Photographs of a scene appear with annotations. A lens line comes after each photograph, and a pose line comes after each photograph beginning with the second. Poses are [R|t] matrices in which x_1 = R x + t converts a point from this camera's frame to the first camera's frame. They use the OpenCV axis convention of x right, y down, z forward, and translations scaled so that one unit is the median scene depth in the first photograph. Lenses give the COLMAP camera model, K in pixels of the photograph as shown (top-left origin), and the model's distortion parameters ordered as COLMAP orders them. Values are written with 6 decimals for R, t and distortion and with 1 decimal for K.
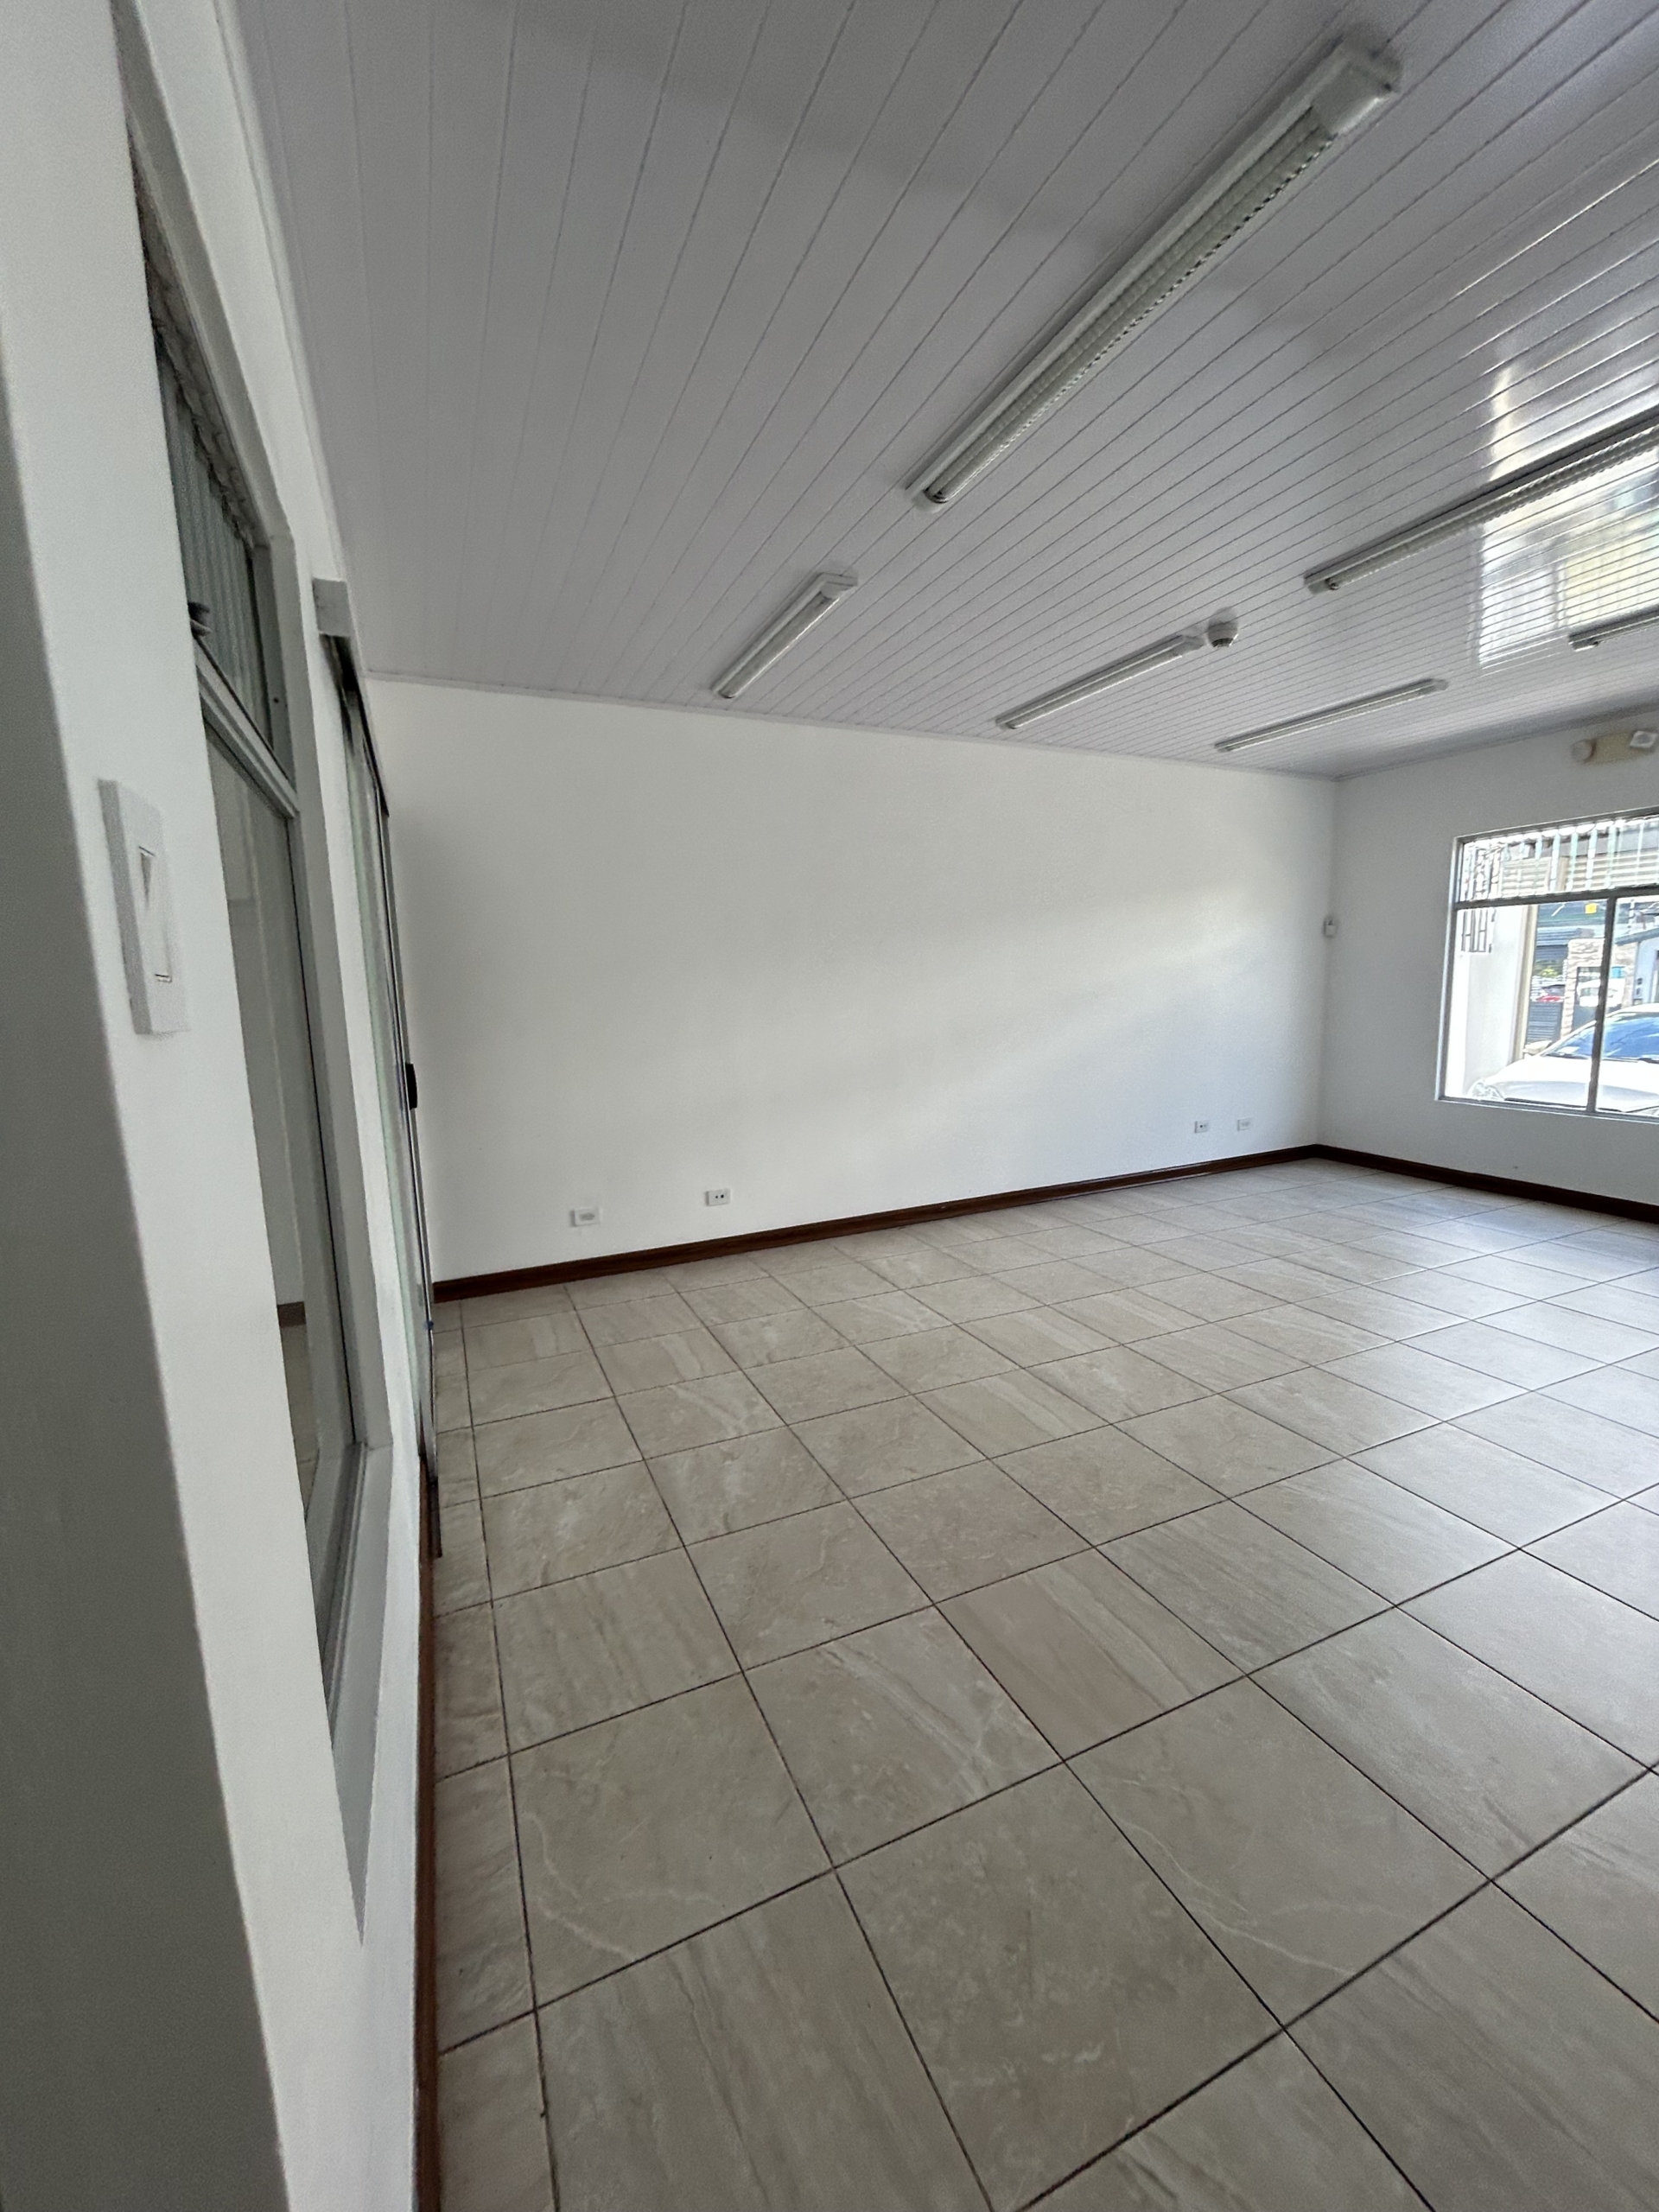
lens RADIAL K [[894.3, 0, 834.8], [0, 894.3, 1108.2], [0, 0, 1]] dist [-0.000622, 0.001056]
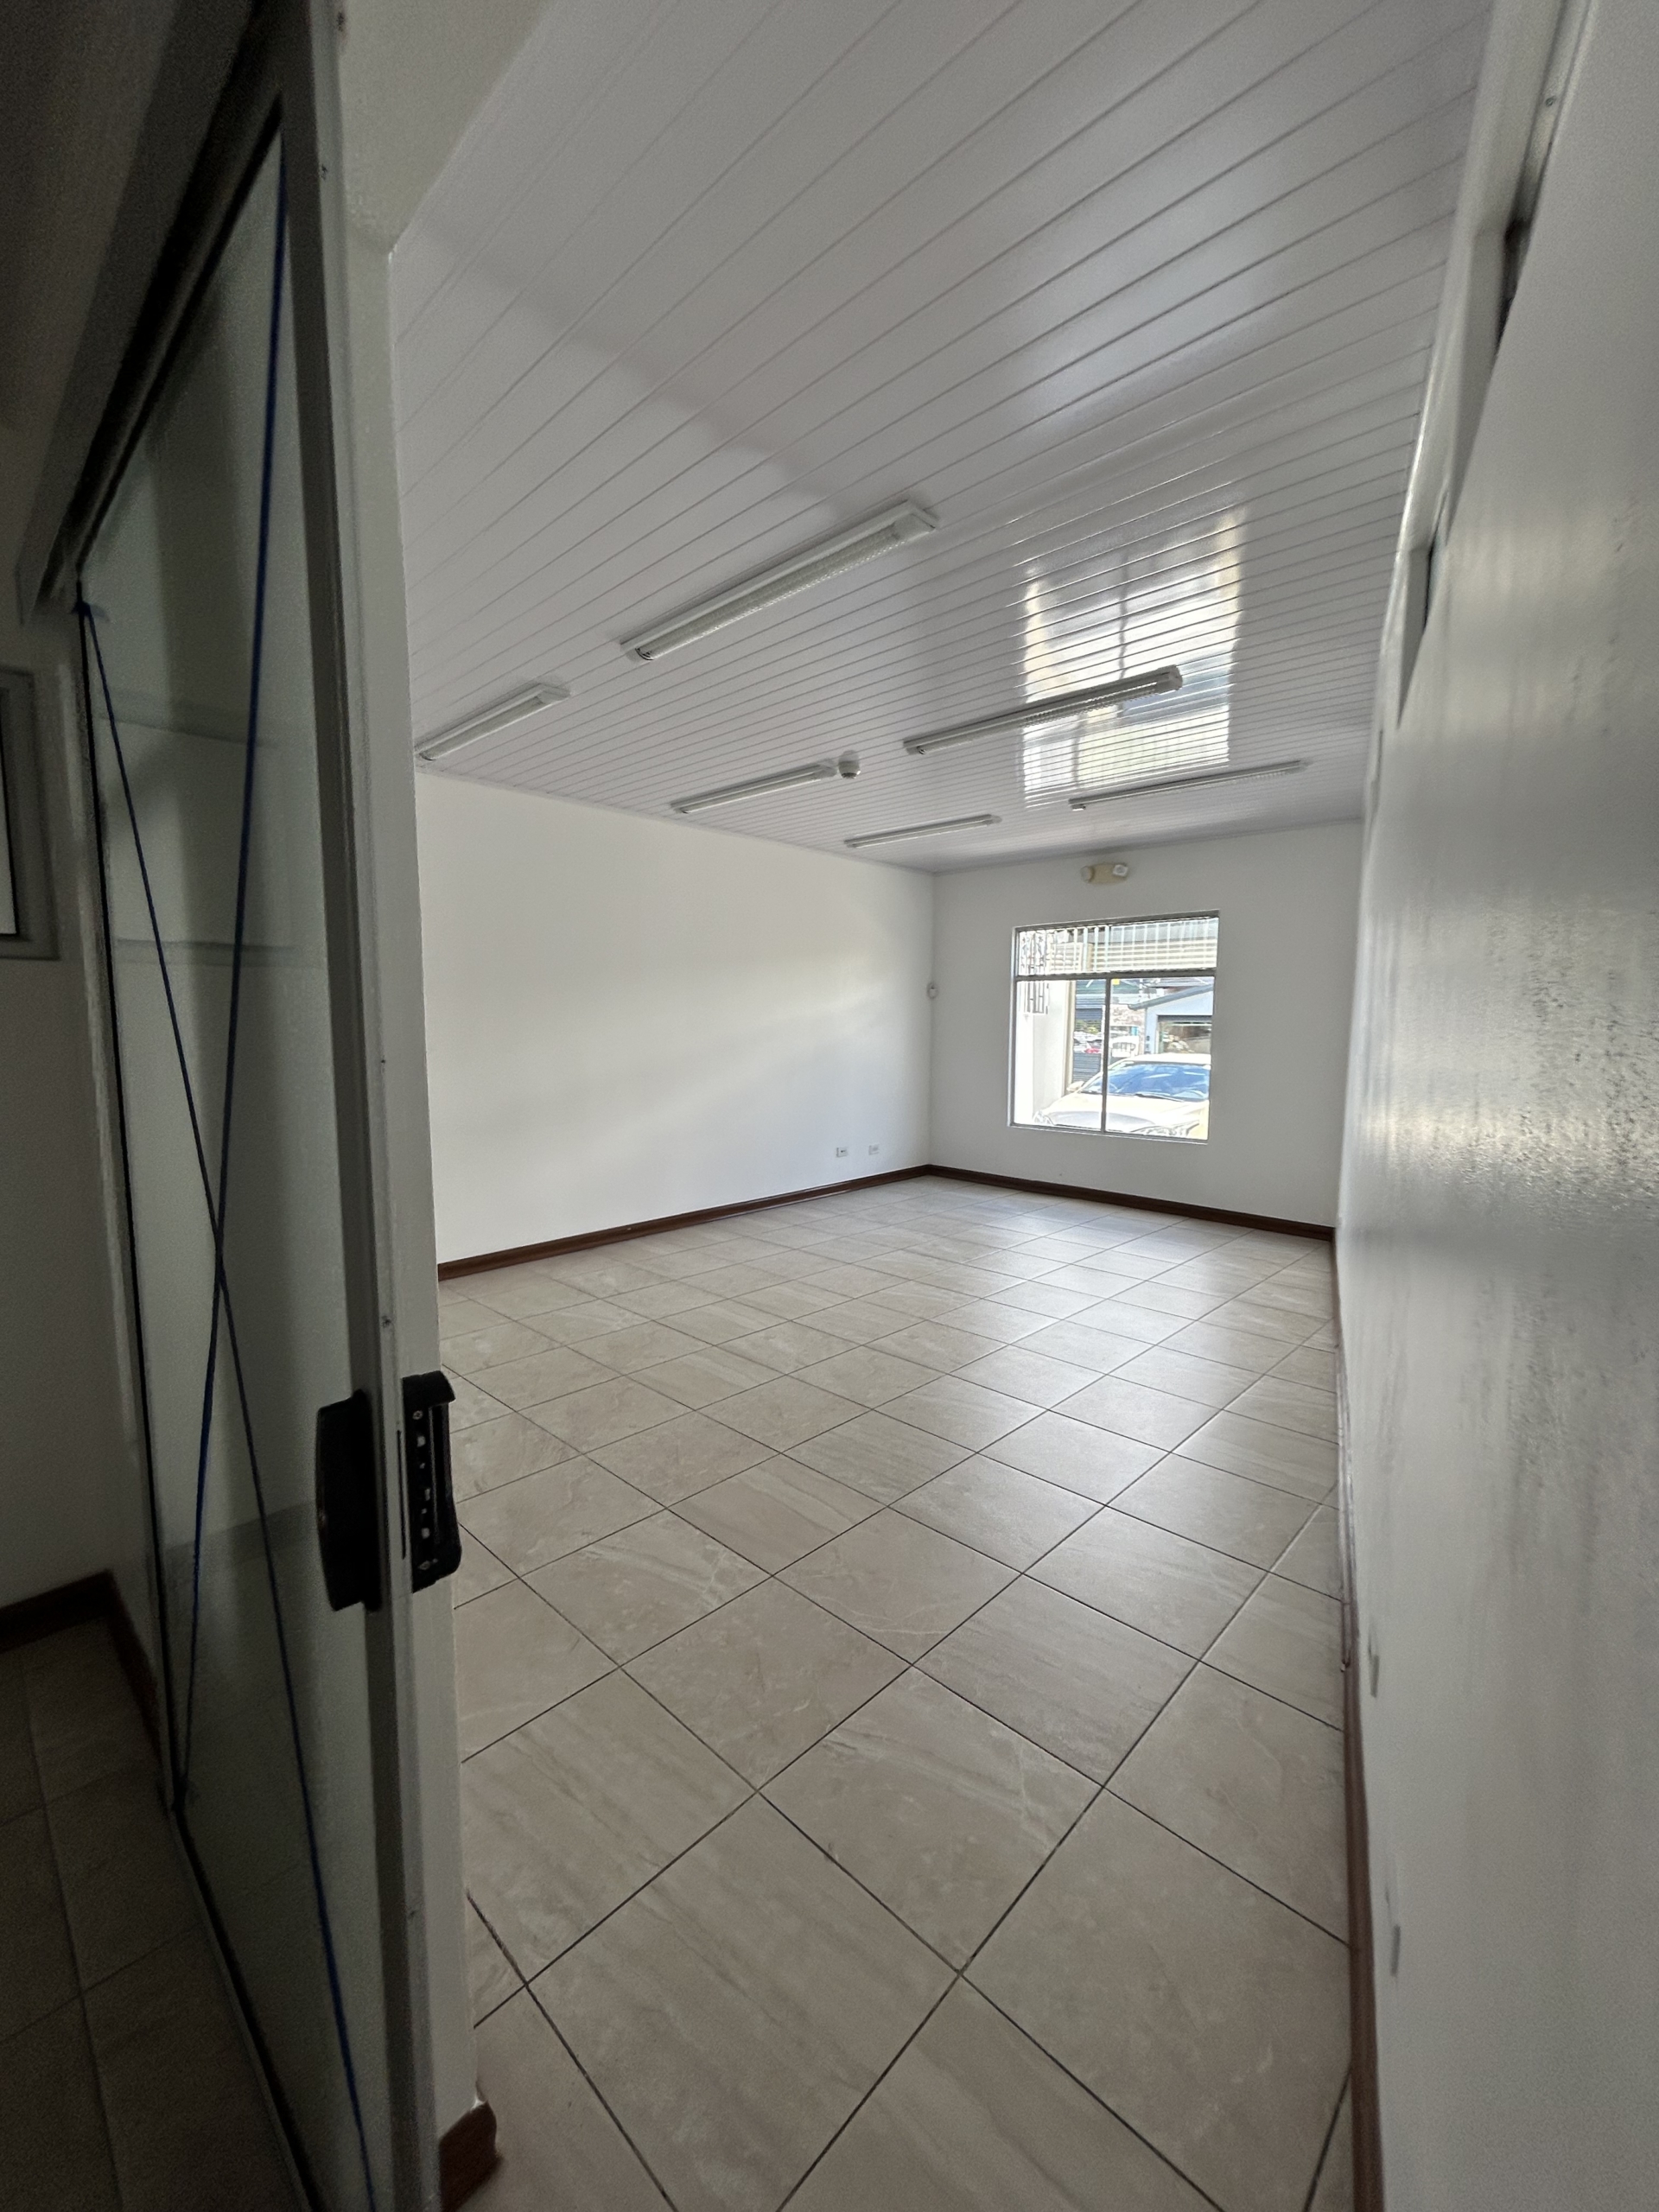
lens RADIAL K [[894.3, 0, 820.3], [0, 894.3, 1110.4], [0, 0, 1]] dist [-0.000622, 0.001056]
pose [[0.932200, -0.008945, 0.361833, -0.096877], [0.025828, 0.998790, -0.041851, 0.028613], [-0.361021, 0.048359, 0.931303, -0.208059]]
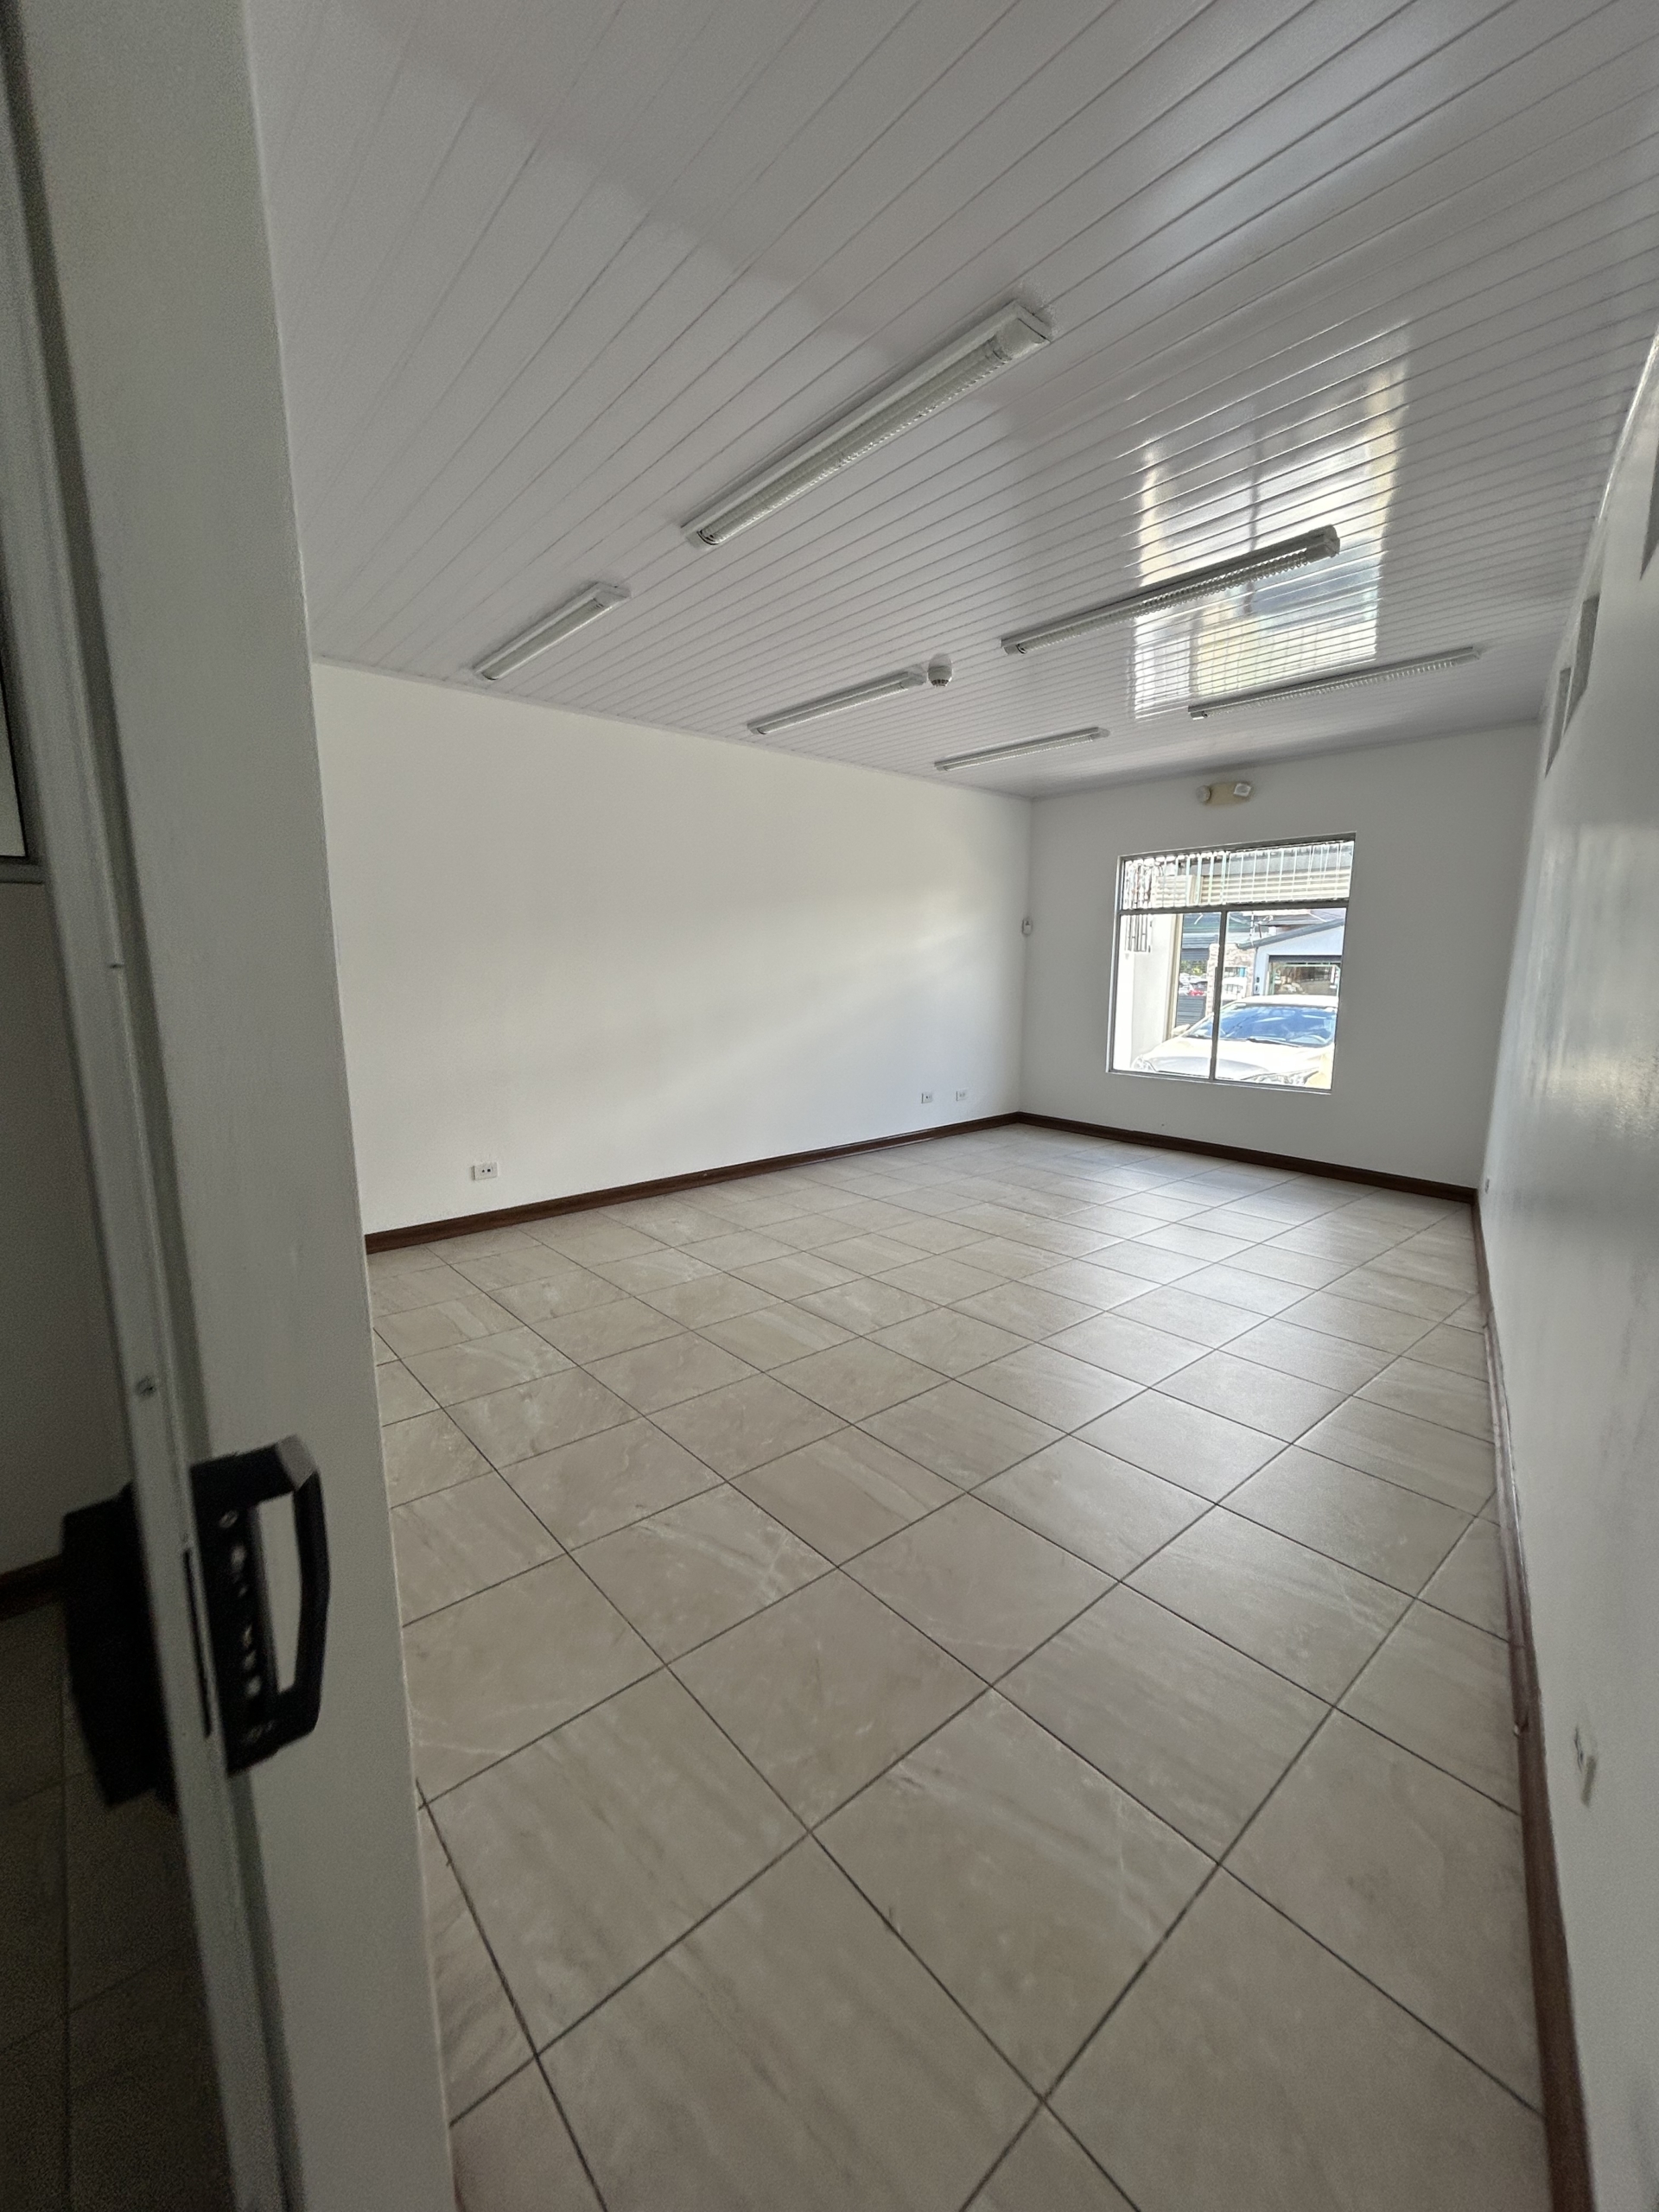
lens RADIAL K [[894.3, 0, 824.9], [0, 894.3, 1108.8], [0, 0, 1]] dist [-0.000622, 0.001056]
pose [[0.961860, -0.018946, 0.272885, -0.054139], [0.014587, 0.999732, 0.017997, 0.024452], [-0.273153, -0.013330, 0.961878, -0.122776]]
